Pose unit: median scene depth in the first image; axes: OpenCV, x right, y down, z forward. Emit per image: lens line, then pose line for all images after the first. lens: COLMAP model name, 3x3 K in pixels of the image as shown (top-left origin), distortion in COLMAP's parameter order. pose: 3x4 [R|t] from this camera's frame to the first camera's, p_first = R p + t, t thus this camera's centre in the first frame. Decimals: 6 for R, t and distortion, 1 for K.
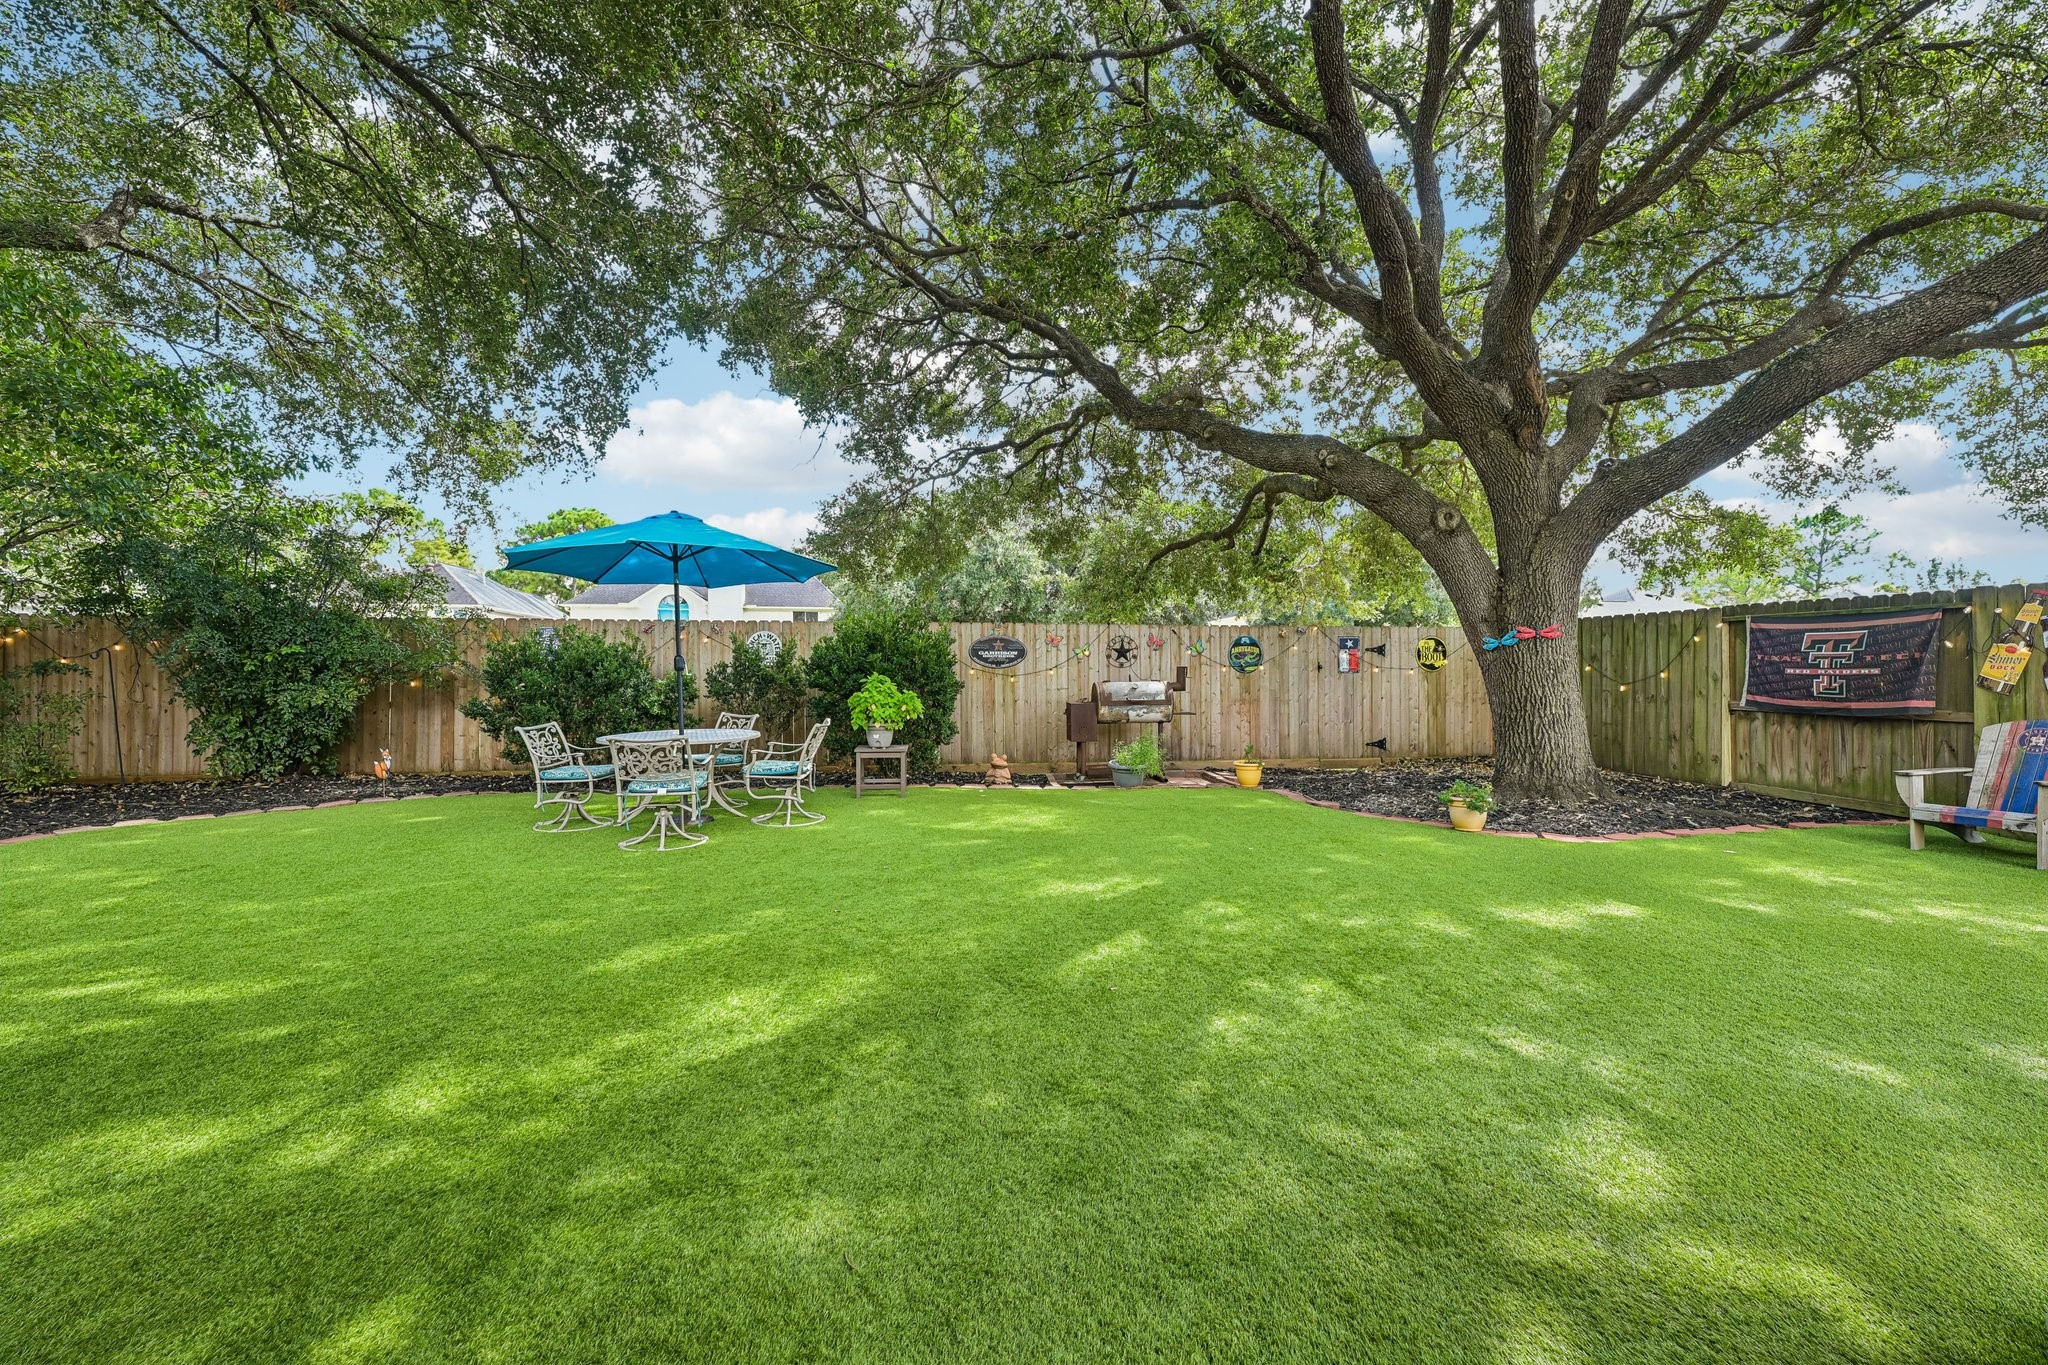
lens RADIAL K [[810.6, 0, 1021.9], [0, 810.6, 680.2], [0, 0, 1]] dist [-0.000910, -0.000478]
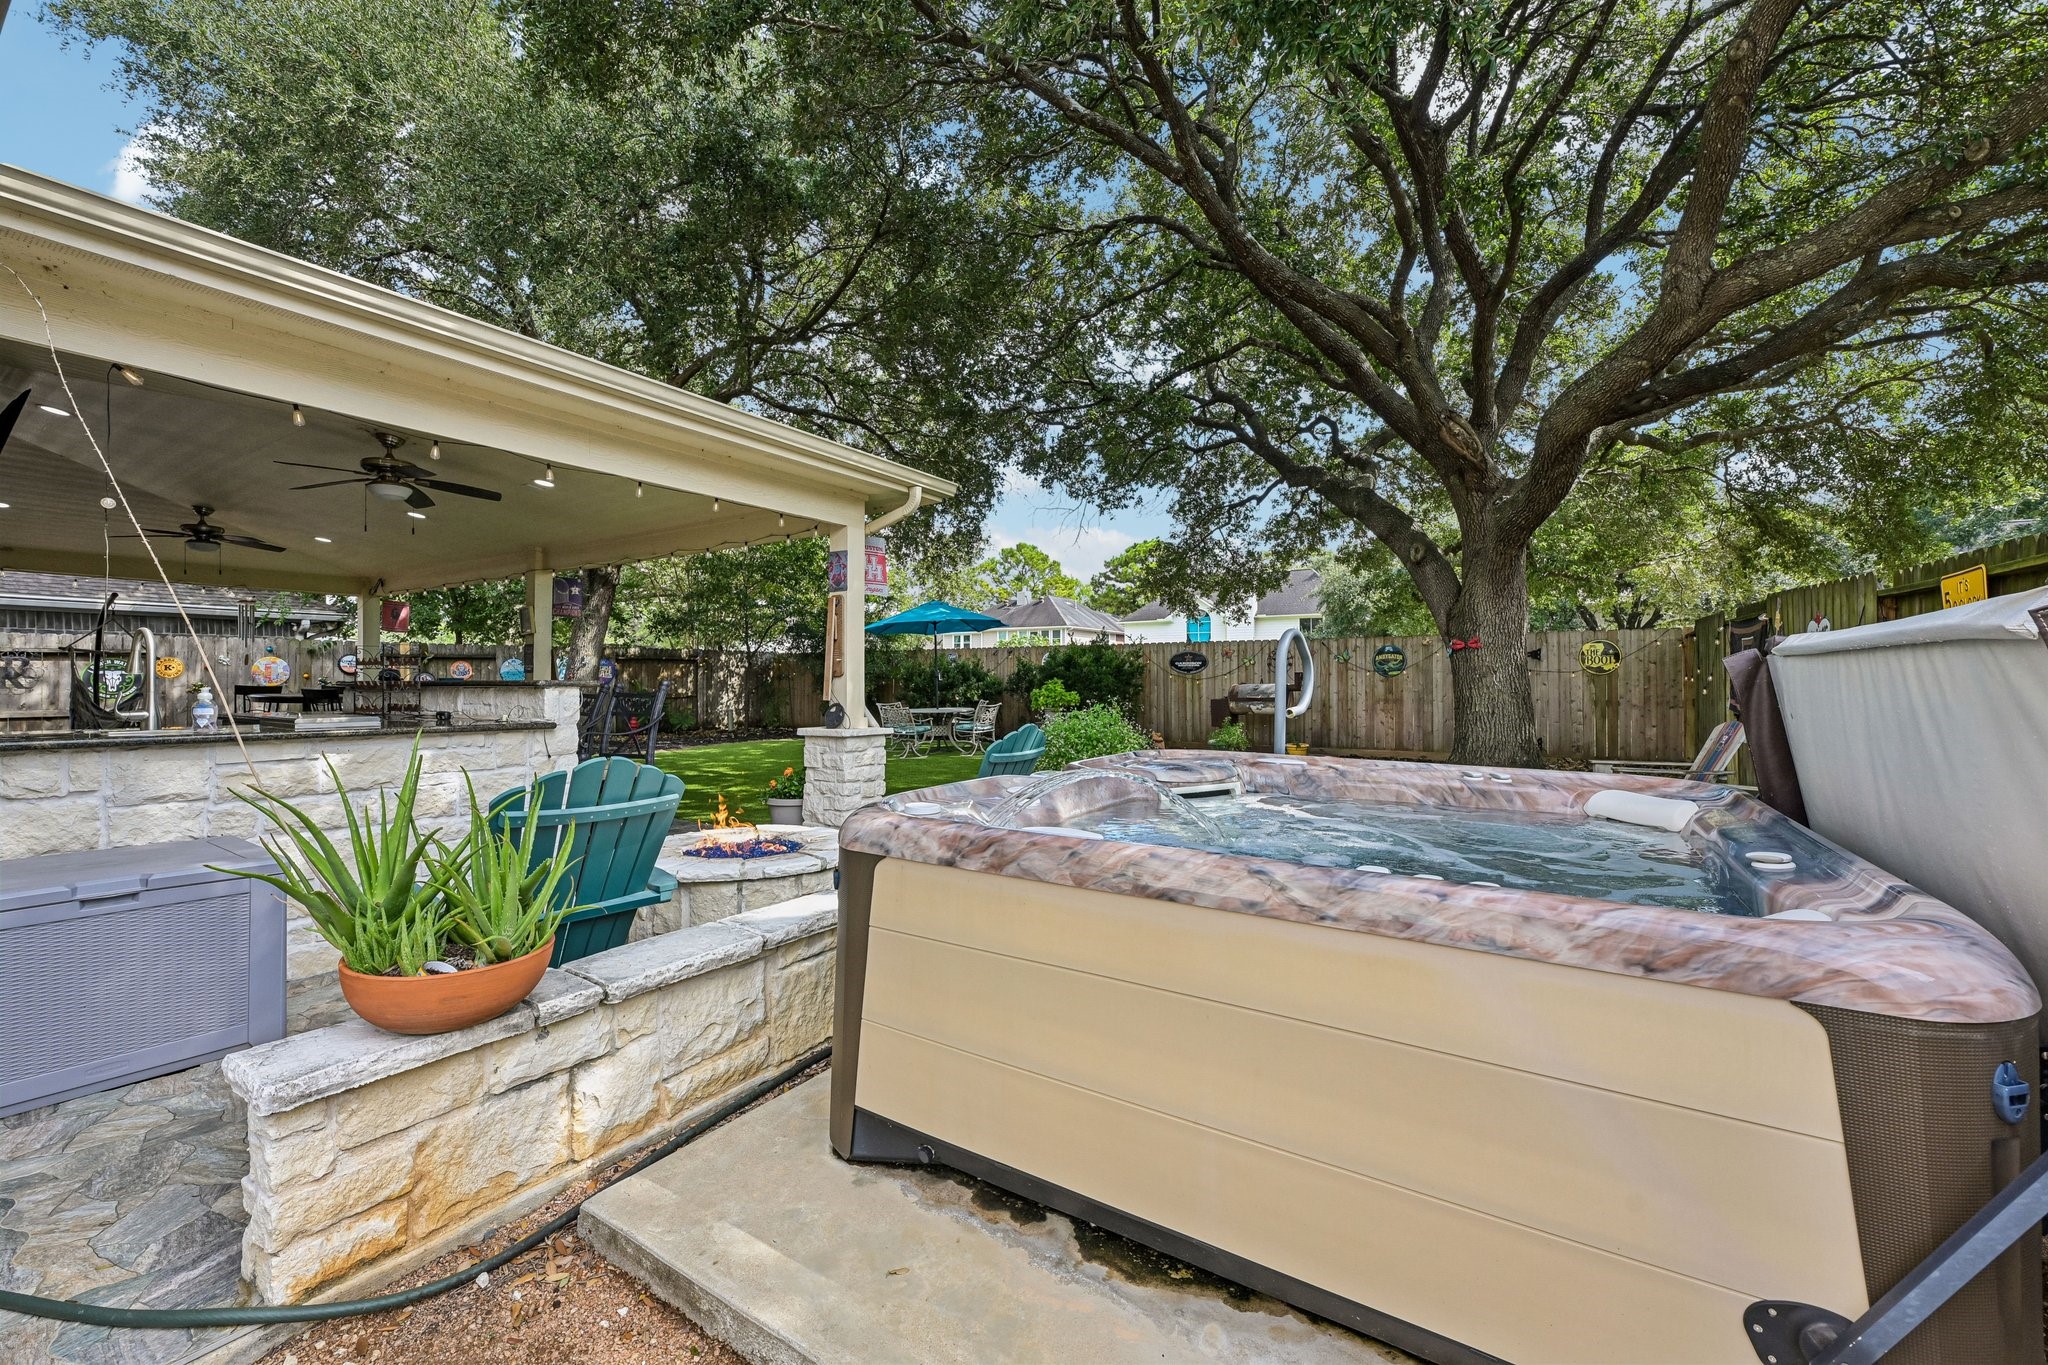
lens RADIAL K [[810.6, 0, 1022.0], [0, 810.6, 683.1], [0, 0, 1]] dist [-0.000910, -0.000478]
pose [[0.754319, 0.001328, -0.656507, 0.732284], [-0.001052, 0.999999, 0.000814, -0.000148], [0.656507, 0.000077, 0.754319, -0.271308]]
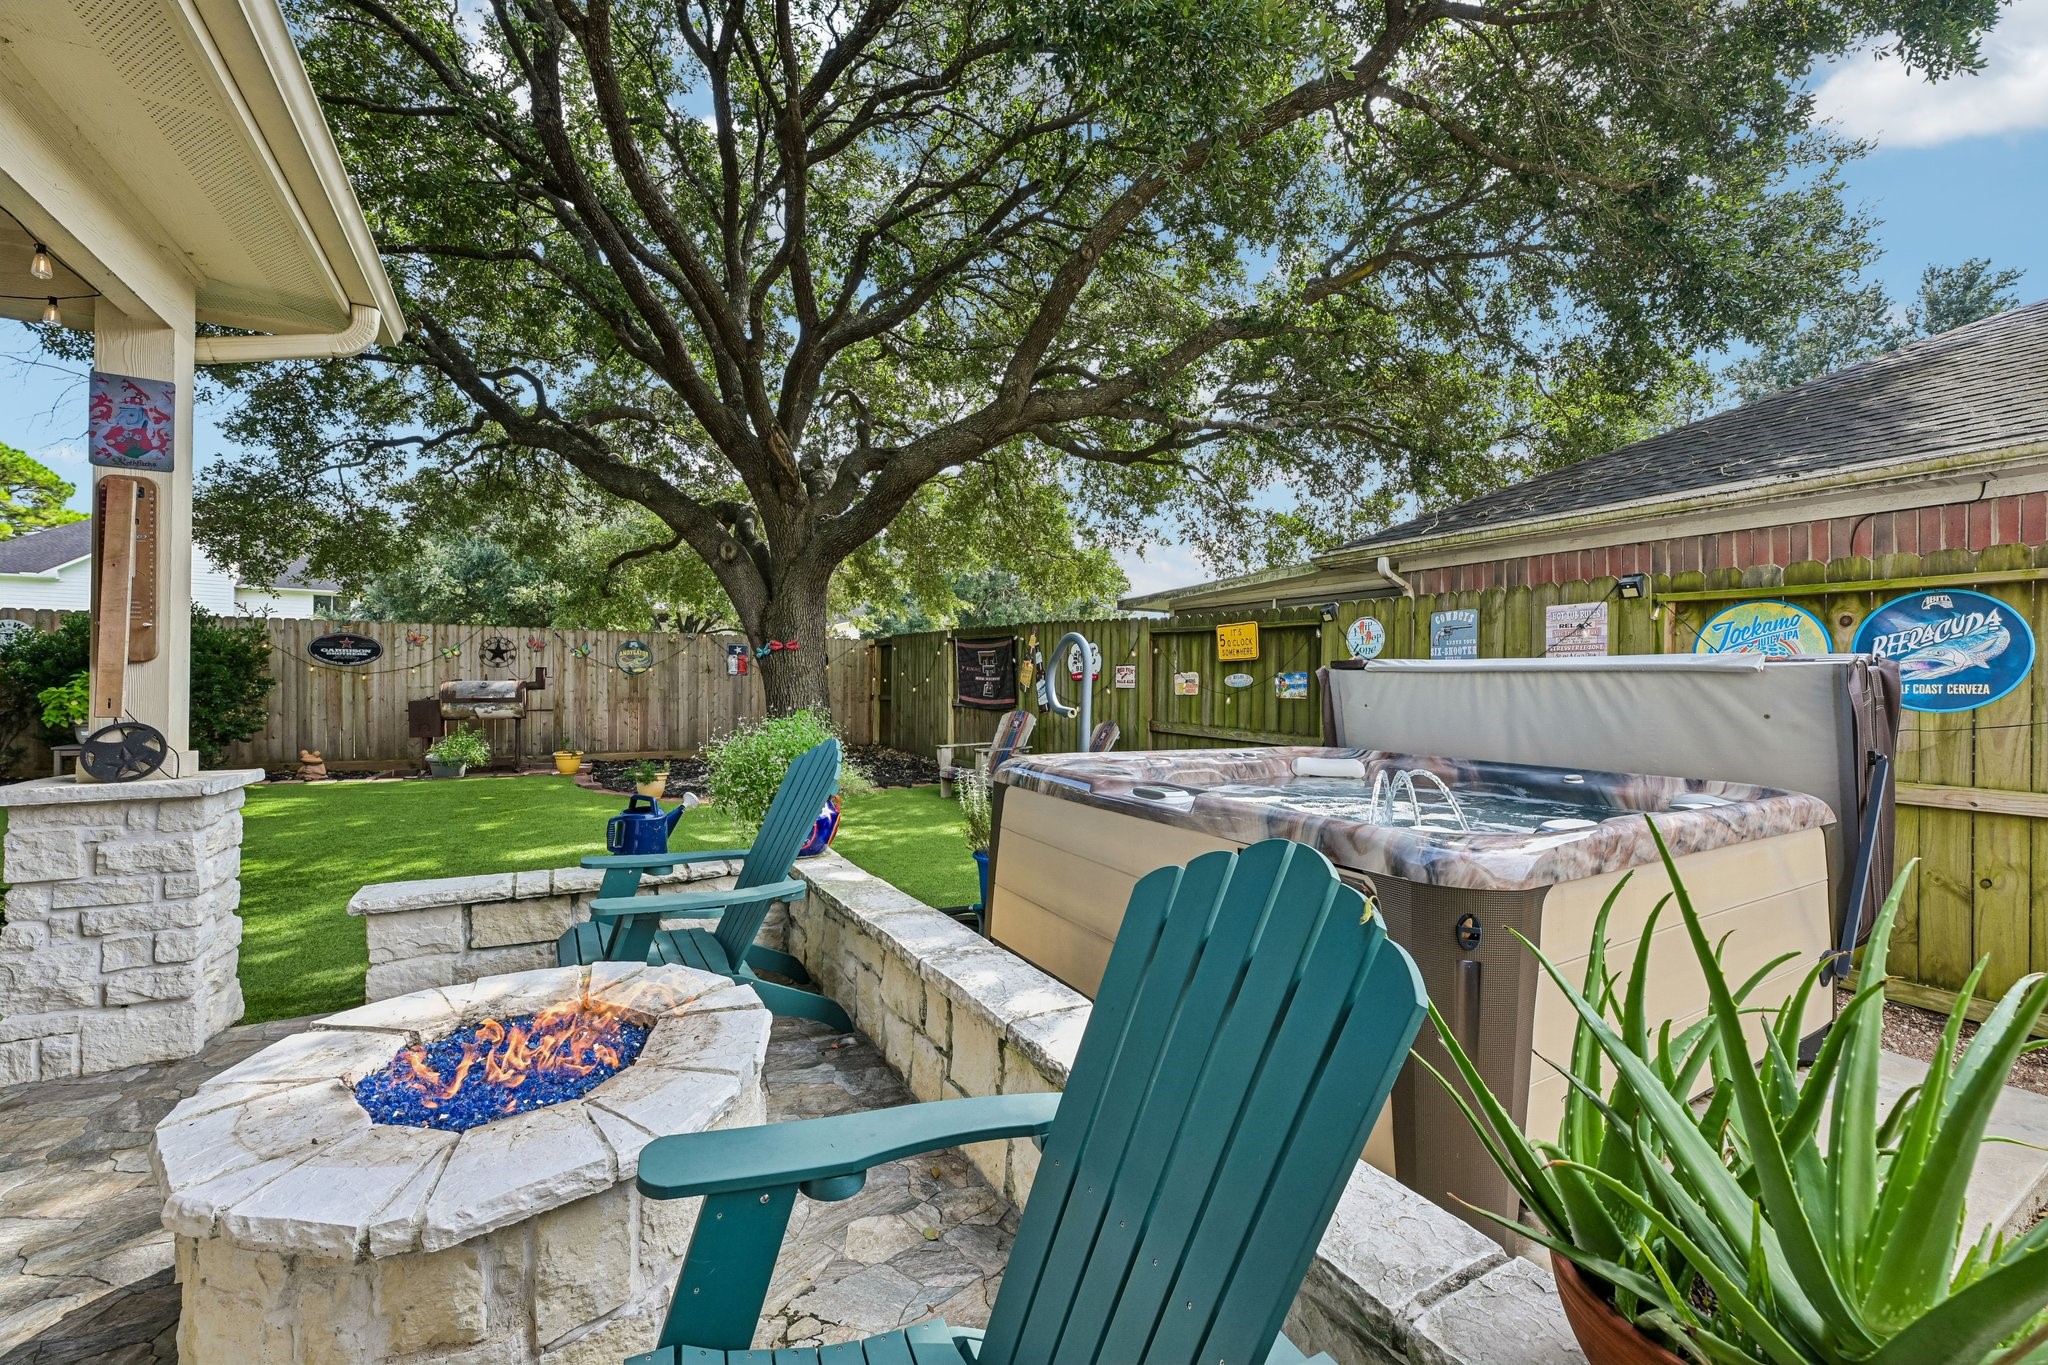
lens RADIAL K [[810.6, 0, 1023.6], [0, 810.6, 681.8], [0, 0, 1]] dist [-0.000910, -0.000478]
pose [[0.925218, 0.010258, 0.379298, 0.394668], [-0.009822, 0.999947, -0.003084, -0.000211], [-0.379309, -0.000872, 0.925270, -0.259600]]
